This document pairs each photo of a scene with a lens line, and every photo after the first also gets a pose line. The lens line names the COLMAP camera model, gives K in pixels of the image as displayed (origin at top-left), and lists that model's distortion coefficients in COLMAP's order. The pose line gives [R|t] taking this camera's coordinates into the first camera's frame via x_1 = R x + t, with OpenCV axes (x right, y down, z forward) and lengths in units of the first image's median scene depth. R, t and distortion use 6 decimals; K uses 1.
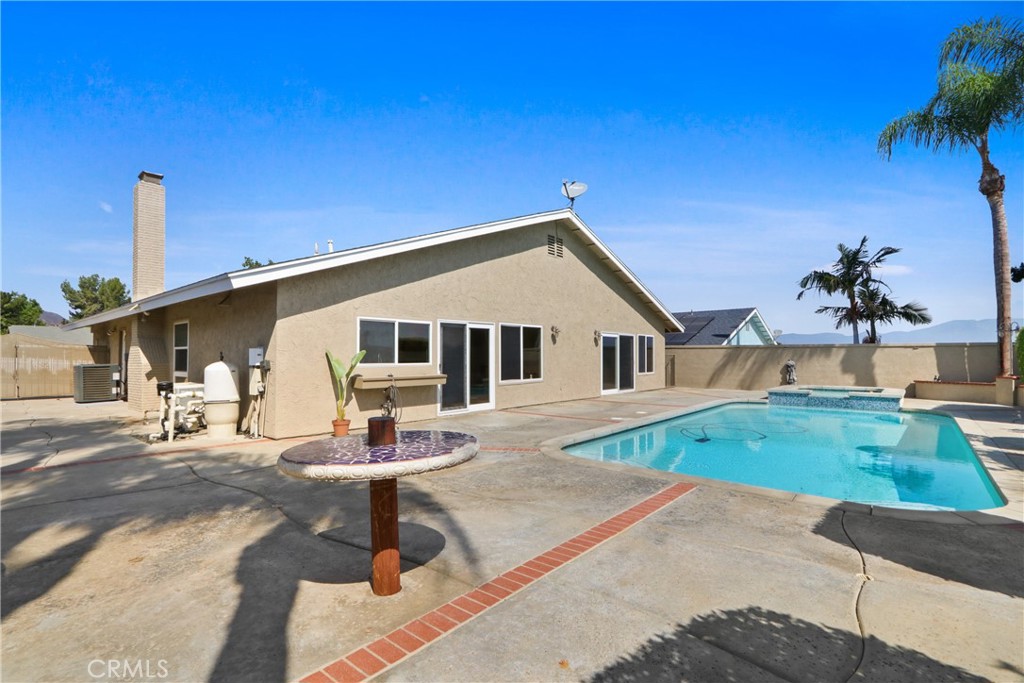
lens RADIAL K [[464.1, 0, 512.0], [0, 464.1, 341.5], [0, 0, 1]] dist [-0.000636, -0.000115]
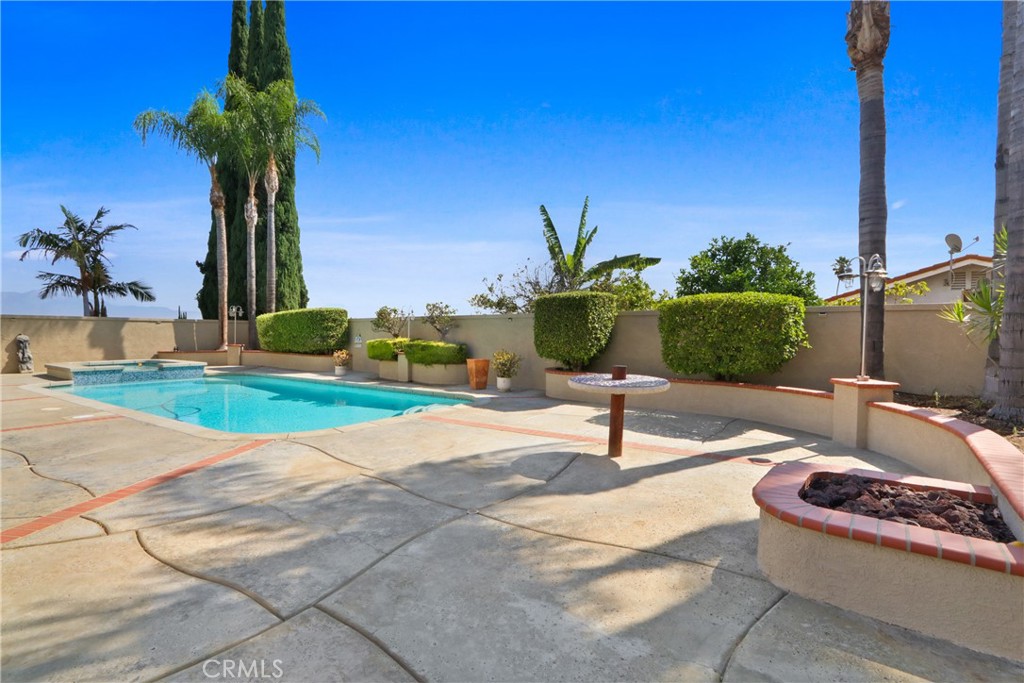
lens RADIAL K [[464.1, 0, 512.0], [0, 464.1, 341.5], [0, 0, 1]] dist [-0.000636, -0.000115]
pose [[-0.101074, -0.021653, 0.994643, -0.321683], [-0.036986, 0.999154, 0.017993, 0.007105], [-0.994191, -0.034969, -0.101789, 0.247606]]
